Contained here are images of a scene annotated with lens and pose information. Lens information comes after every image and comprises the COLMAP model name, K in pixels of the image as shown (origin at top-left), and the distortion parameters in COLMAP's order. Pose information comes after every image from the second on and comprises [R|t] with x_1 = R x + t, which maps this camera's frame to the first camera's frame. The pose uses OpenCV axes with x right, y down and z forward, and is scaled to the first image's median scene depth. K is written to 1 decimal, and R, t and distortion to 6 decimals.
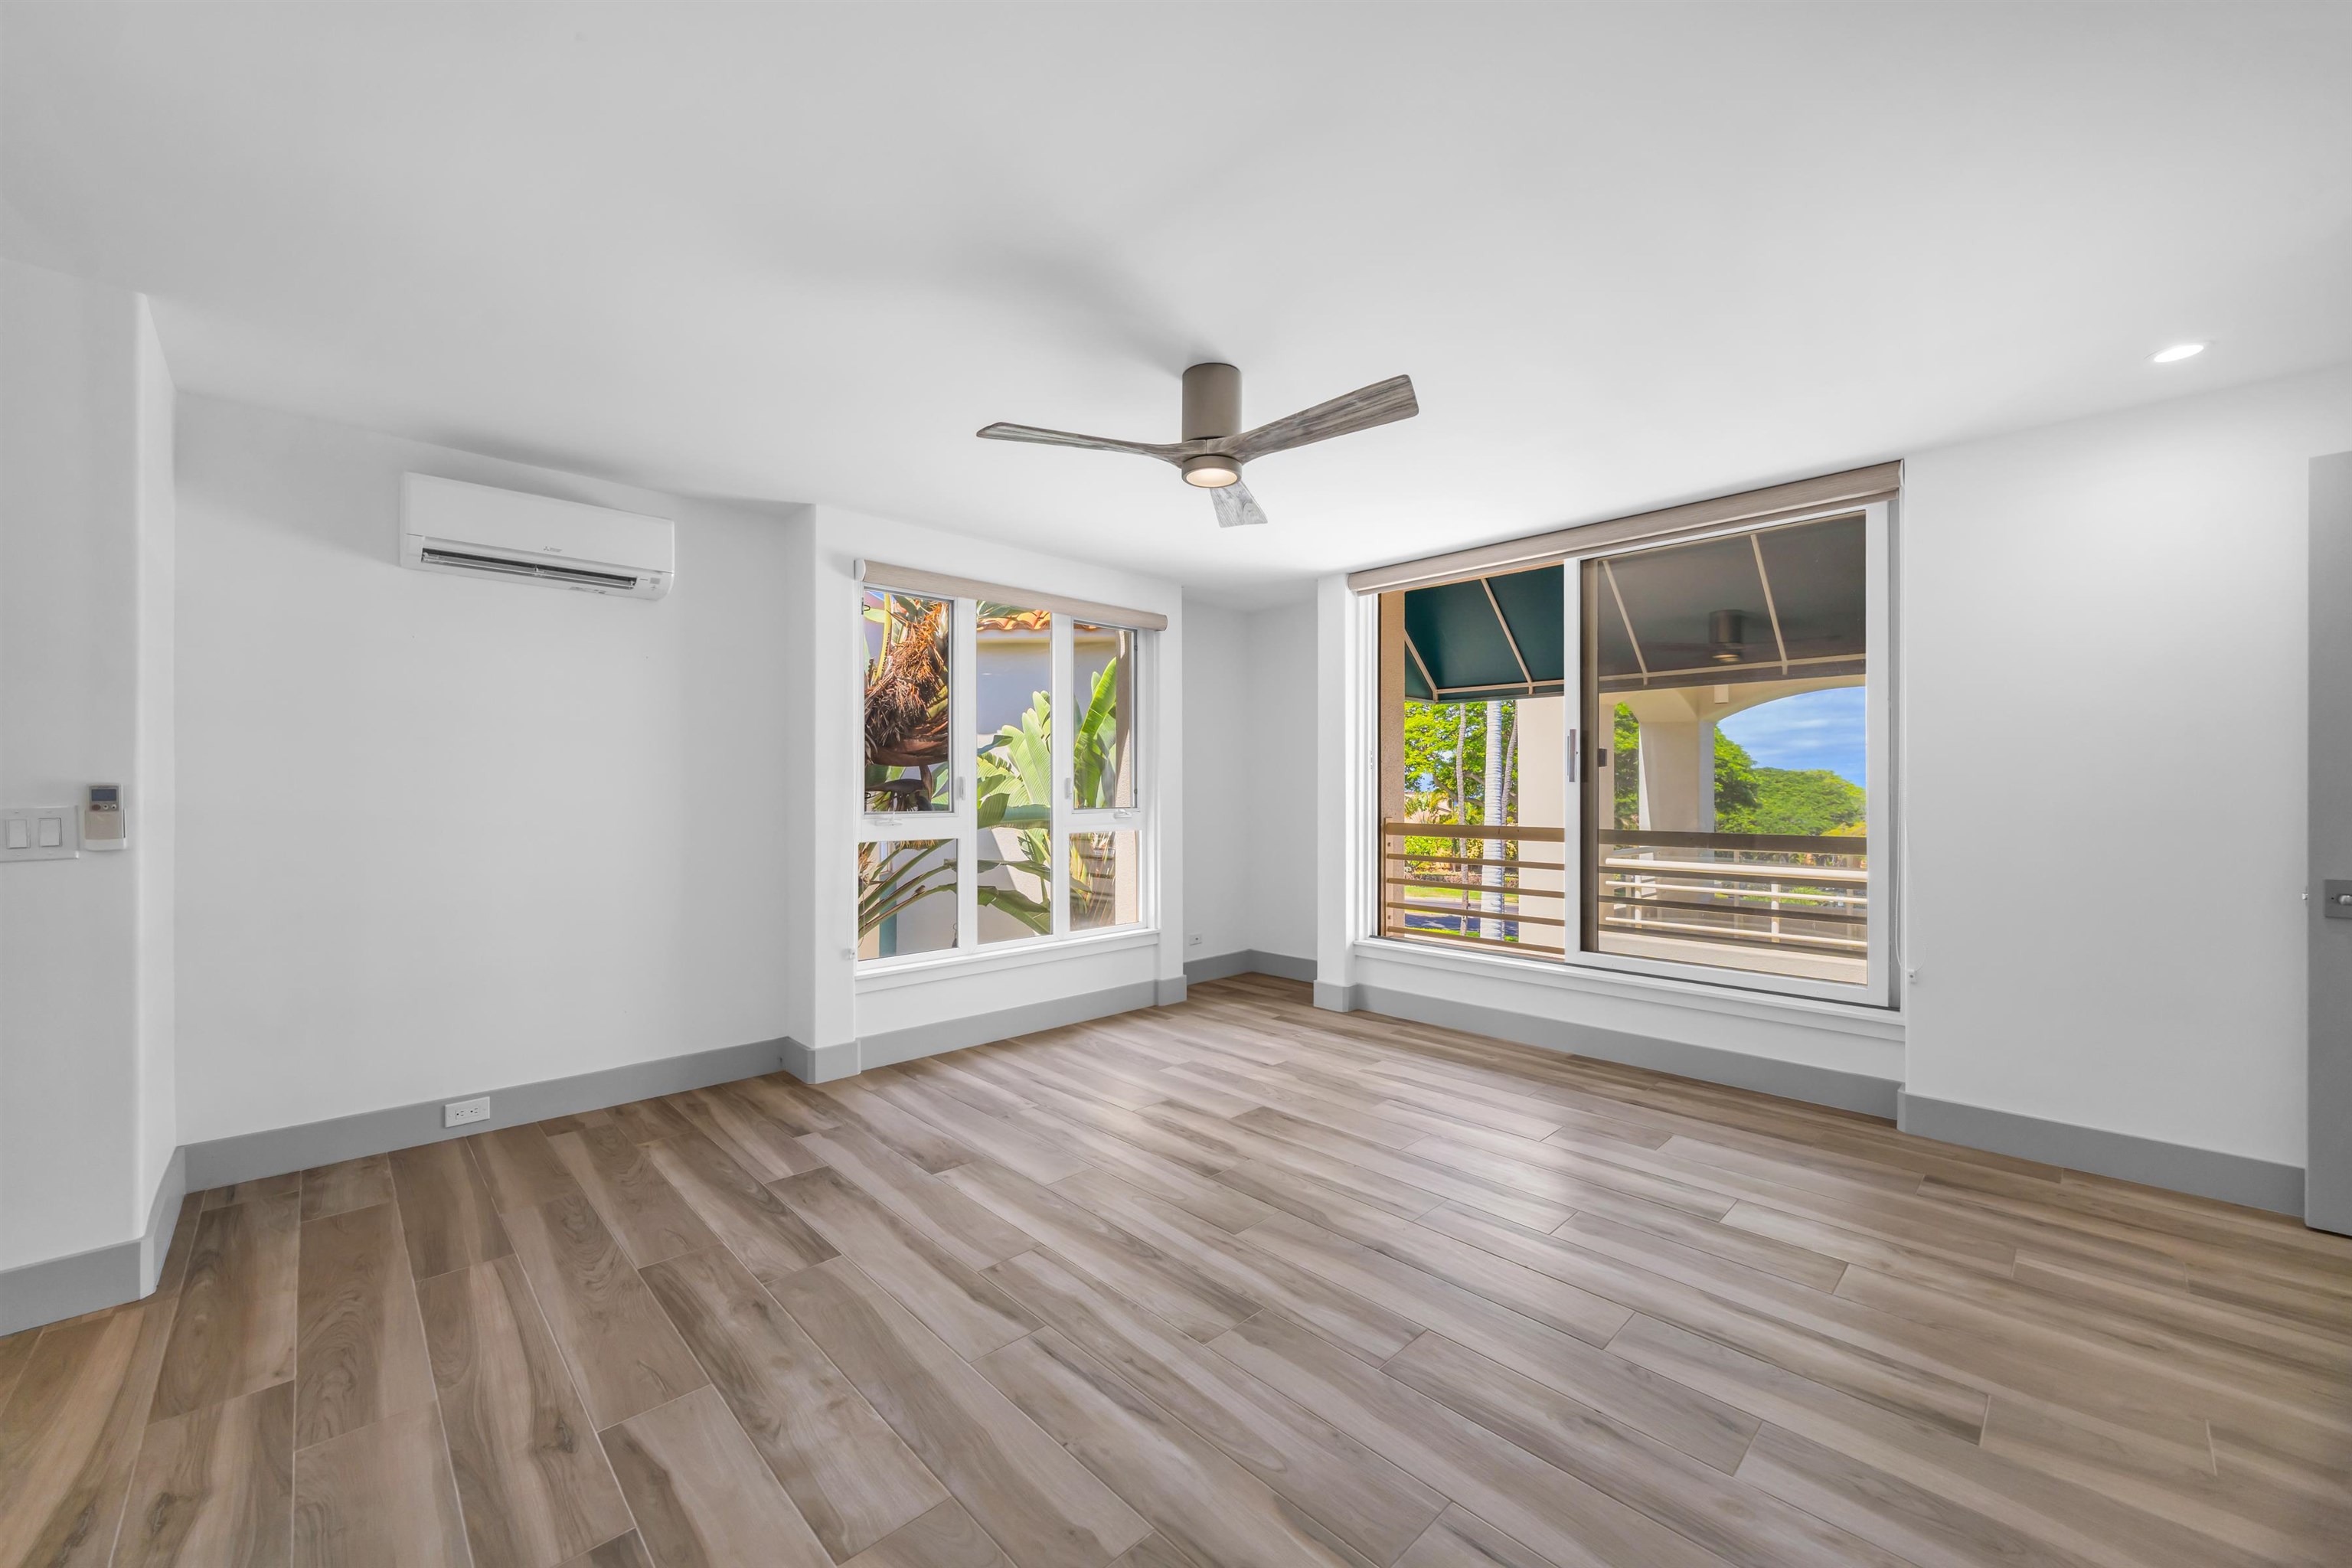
lens RADIAL K [[889.7, 0, 1164.6], [0, 889.7, 794.3], [0, 0, 1]] dist [-0.001484, -0.000006]
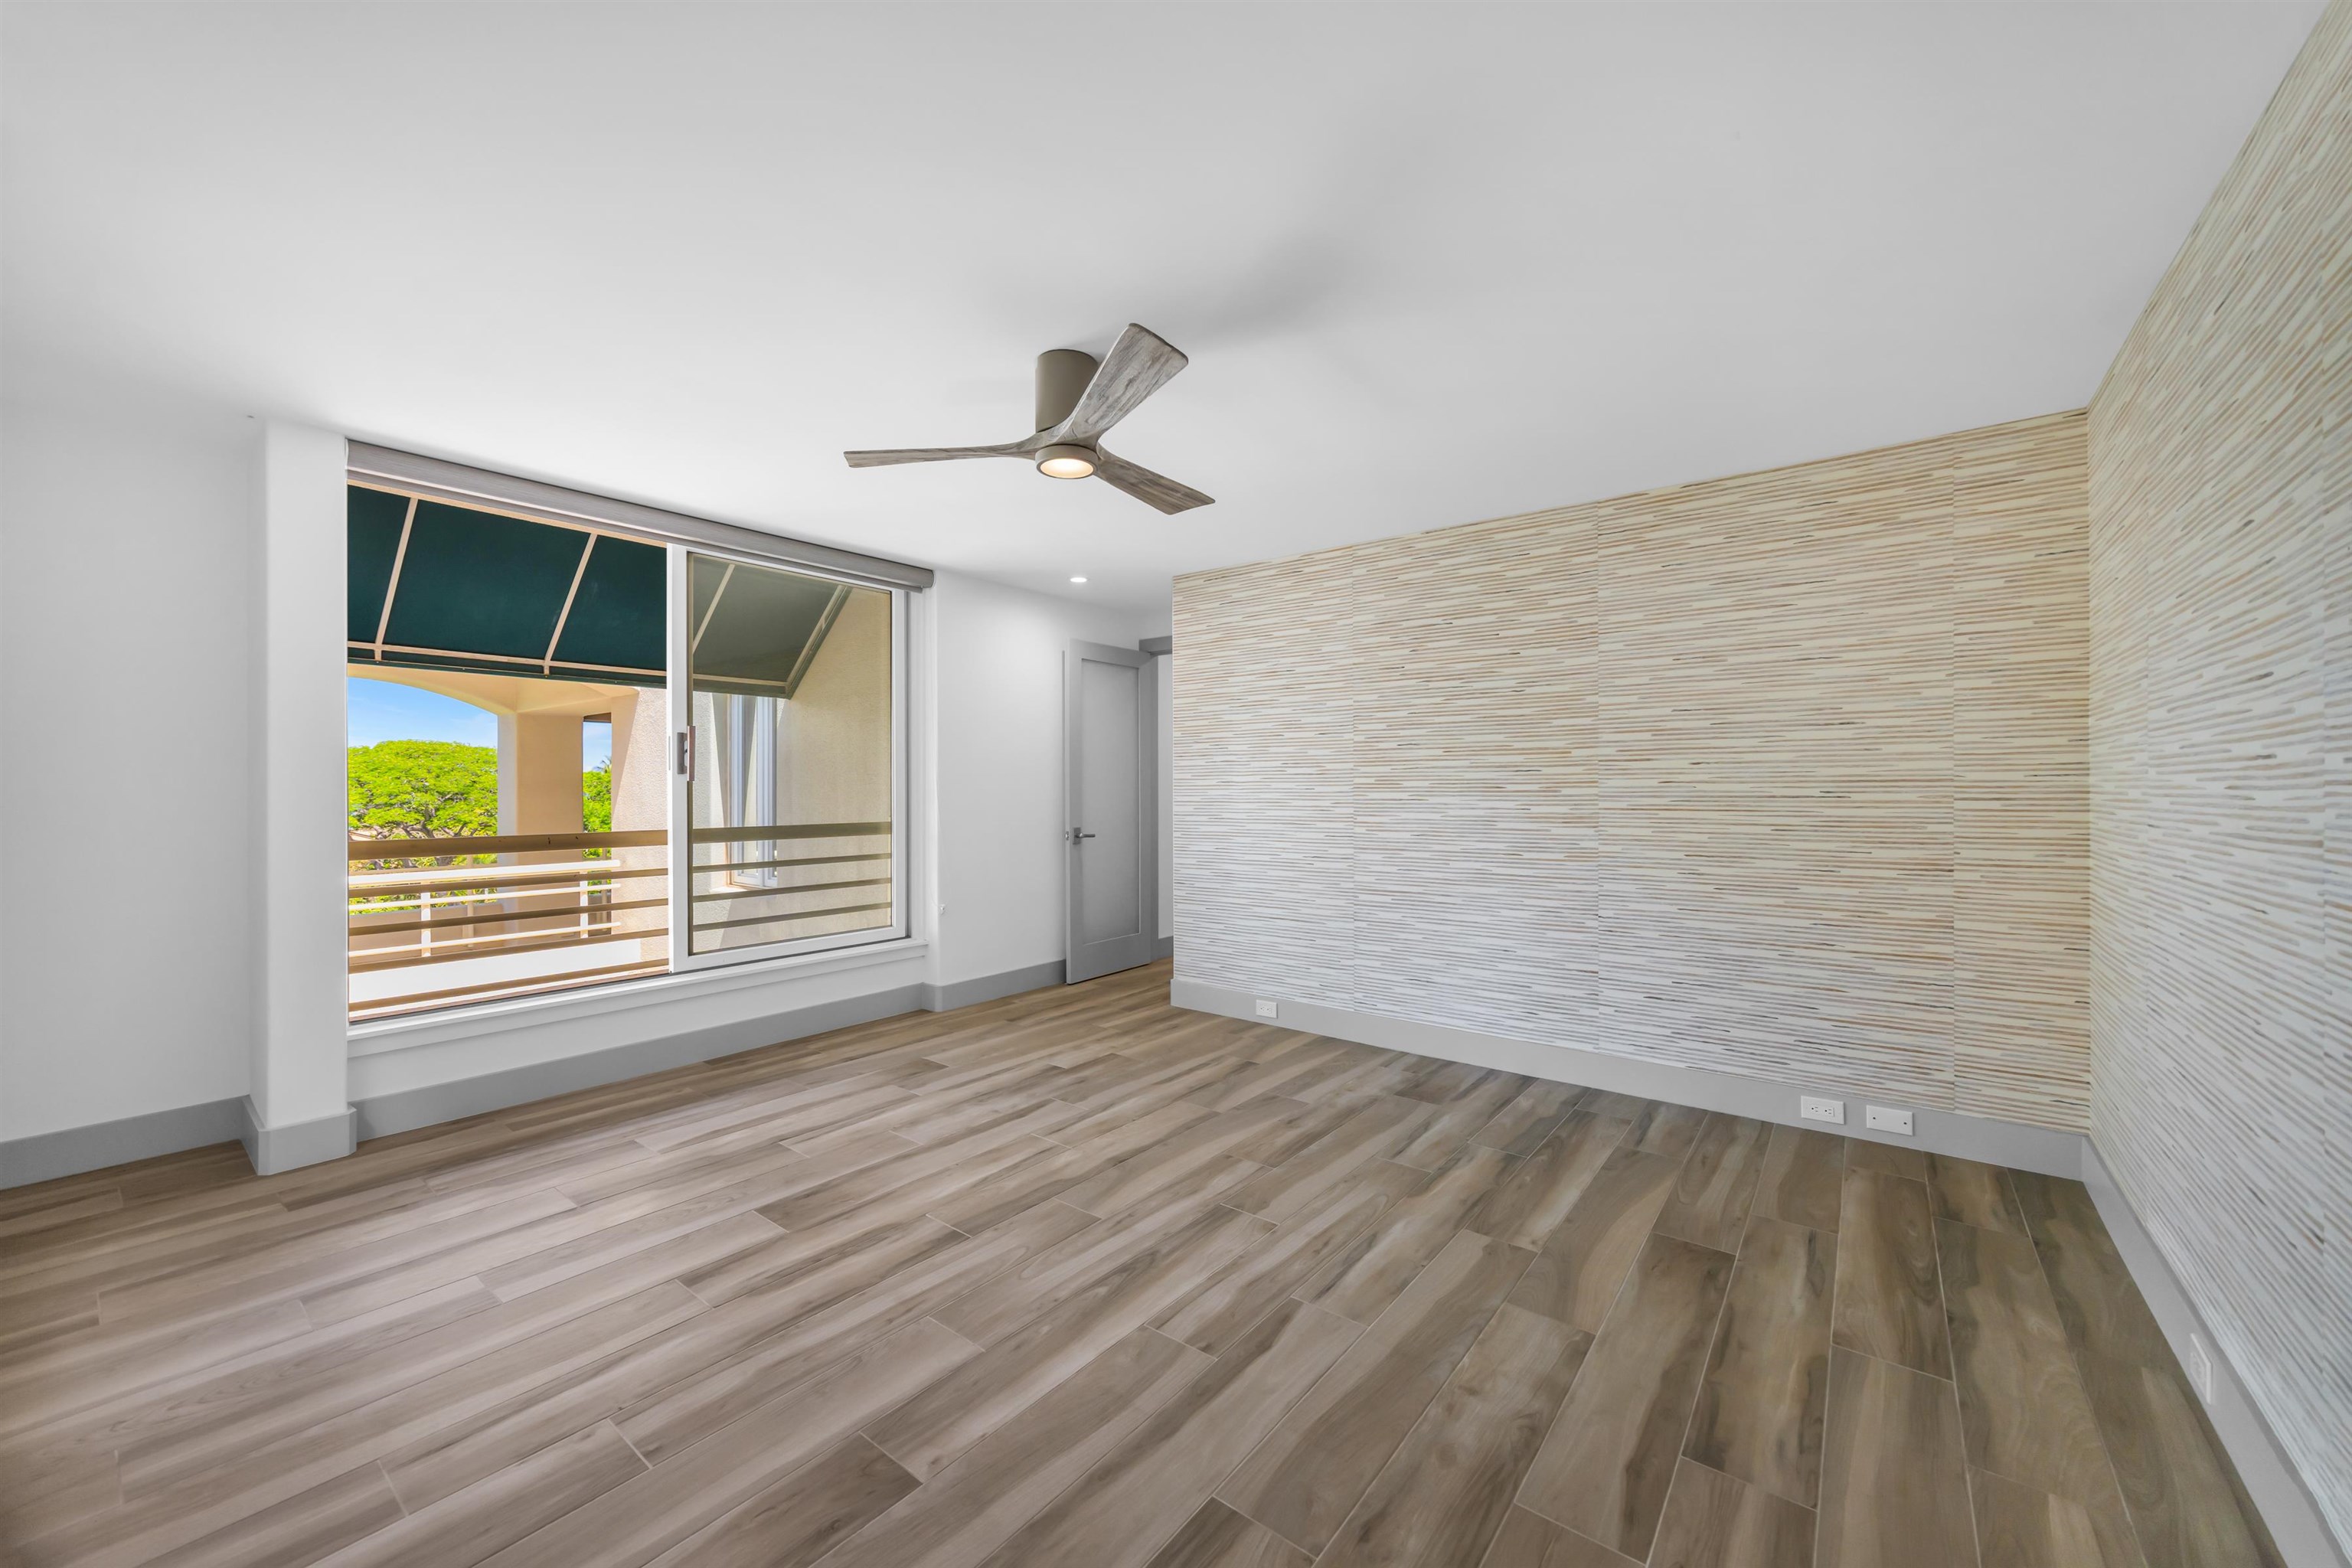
lens RADIAL K [[889.7, 0, 1165.2], [0, 889.7, 780.2], [0, 0, 1]] dist [-0.001484, -0.000006]
pose [[-0.132776, 0.007244, 0.991120, -0.847998], [0.005258, 0.999964, -0.006604, -0.007950], [-0.991132, 0.004335, -0.132809, 0.935150]]
